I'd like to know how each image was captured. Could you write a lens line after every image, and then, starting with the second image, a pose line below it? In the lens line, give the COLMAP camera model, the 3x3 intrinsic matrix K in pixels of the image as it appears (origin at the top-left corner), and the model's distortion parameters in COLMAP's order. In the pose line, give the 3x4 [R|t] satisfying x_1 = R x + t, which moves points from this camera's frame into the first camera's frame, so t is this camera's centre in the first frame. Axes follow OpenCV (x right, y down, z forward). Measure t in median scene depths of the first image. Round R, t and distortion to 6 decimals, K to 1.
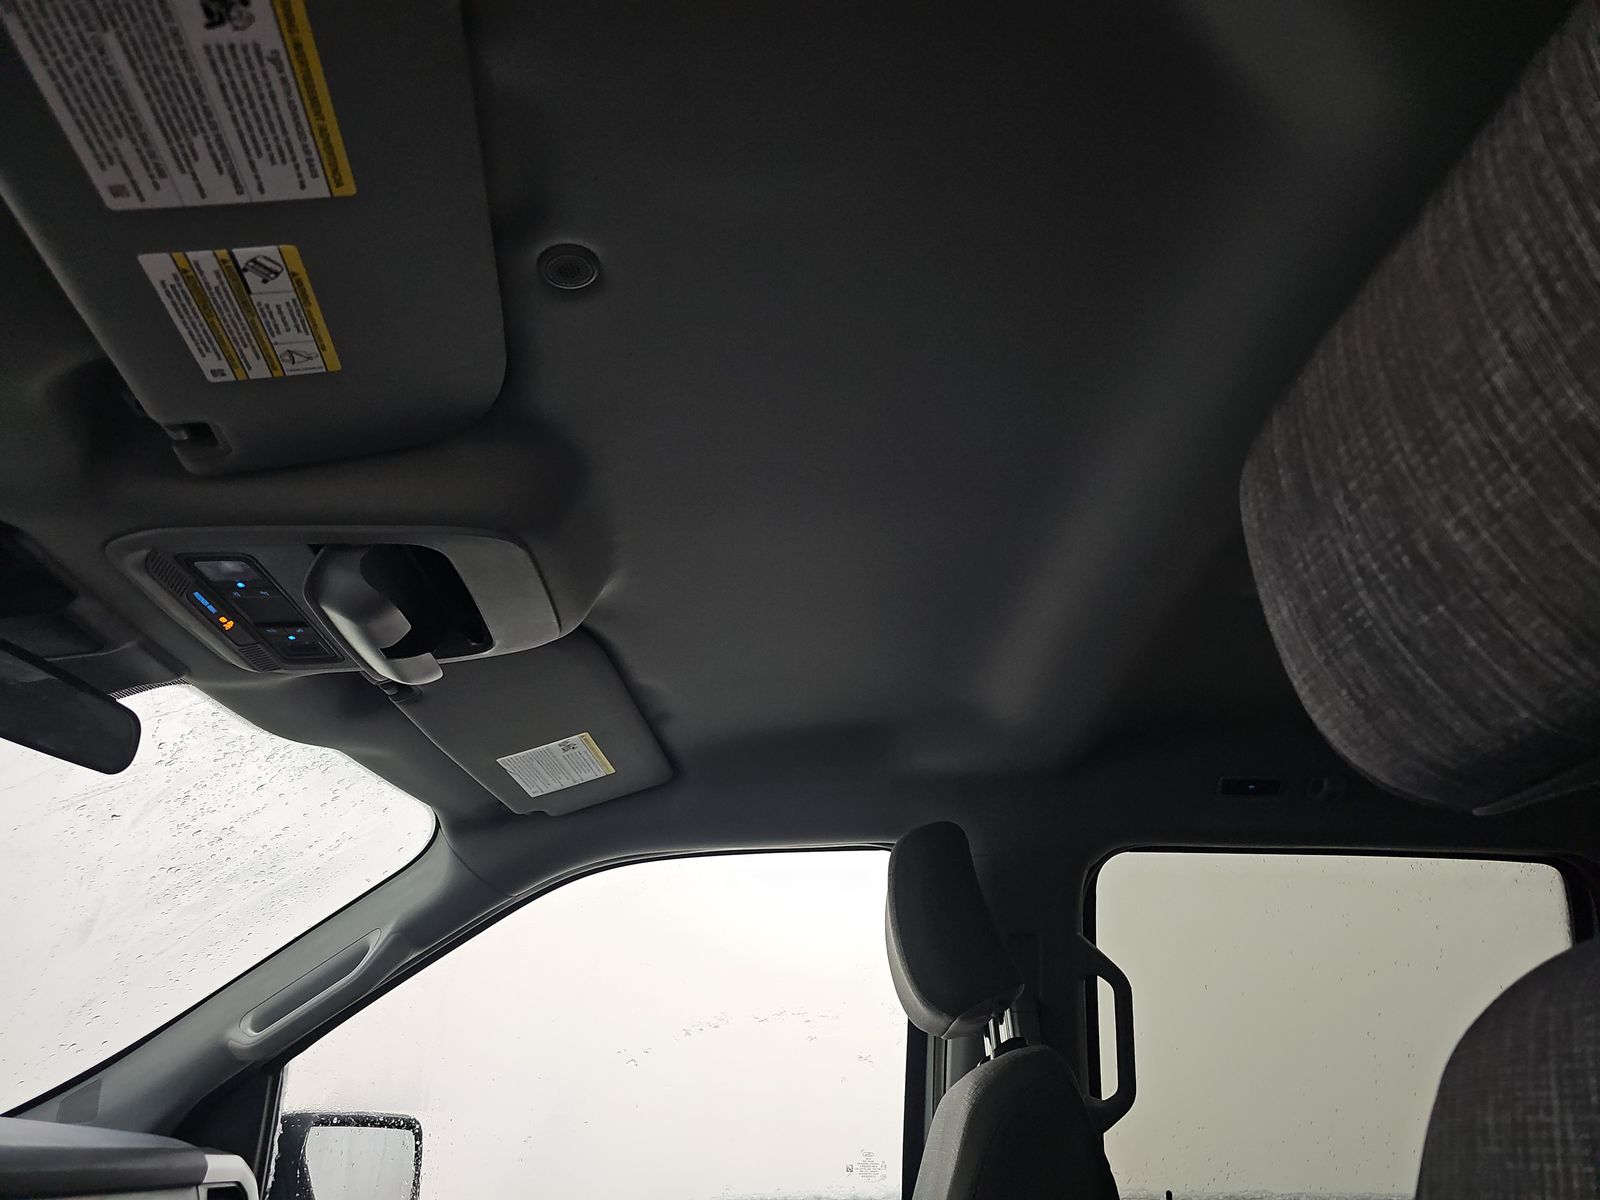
lens RADIAL K [[1053.5, 0, 810.5], [0, 1053.5, 592.6], [0, 0, 1]] dist [0.041251, -0.041845]
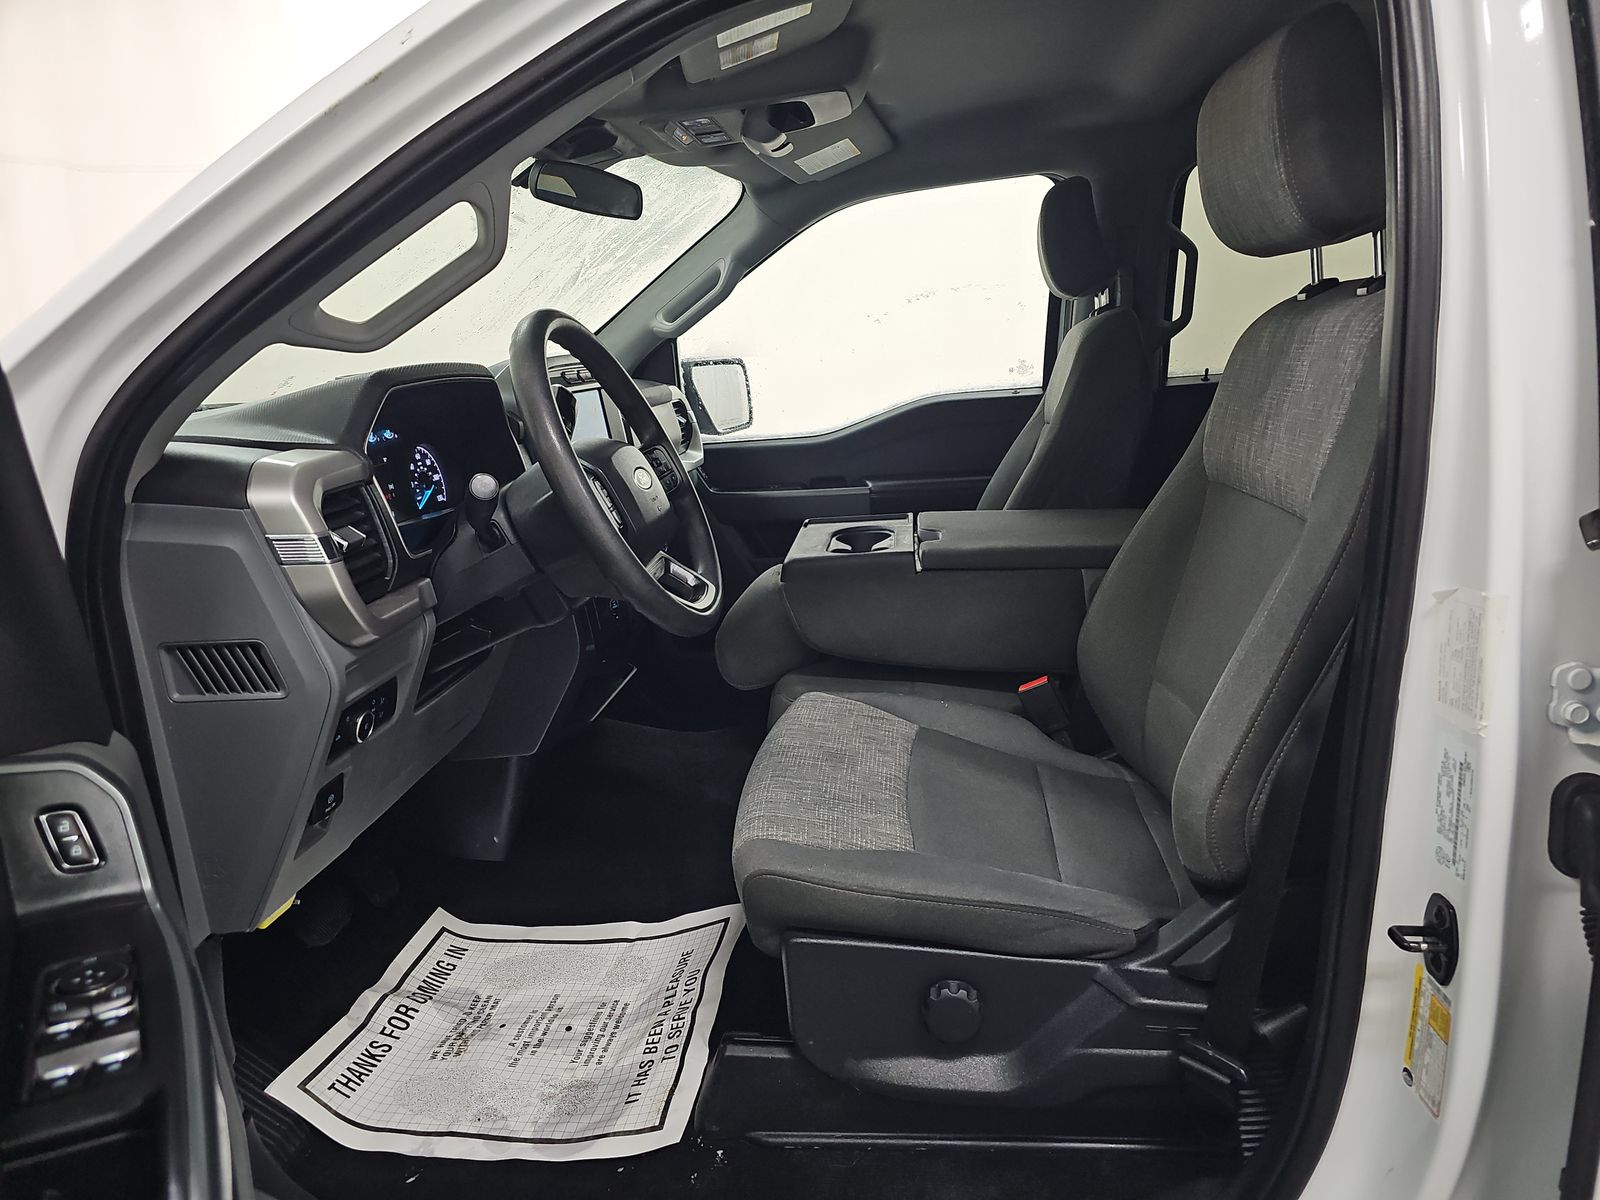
lens RADIAL K [[1053.5, 0, 797.7], [0, 1053.5, 595.2], [0, 0, 1]] dist [0.041251, -0.041845]
pose [[0.987033, -0.028863, -0.157901, -0.046990], [0.125273, 0.753565, 0.645326, -0.337994], [0.100362, -0.656739, 0.747410, -0.564215]]
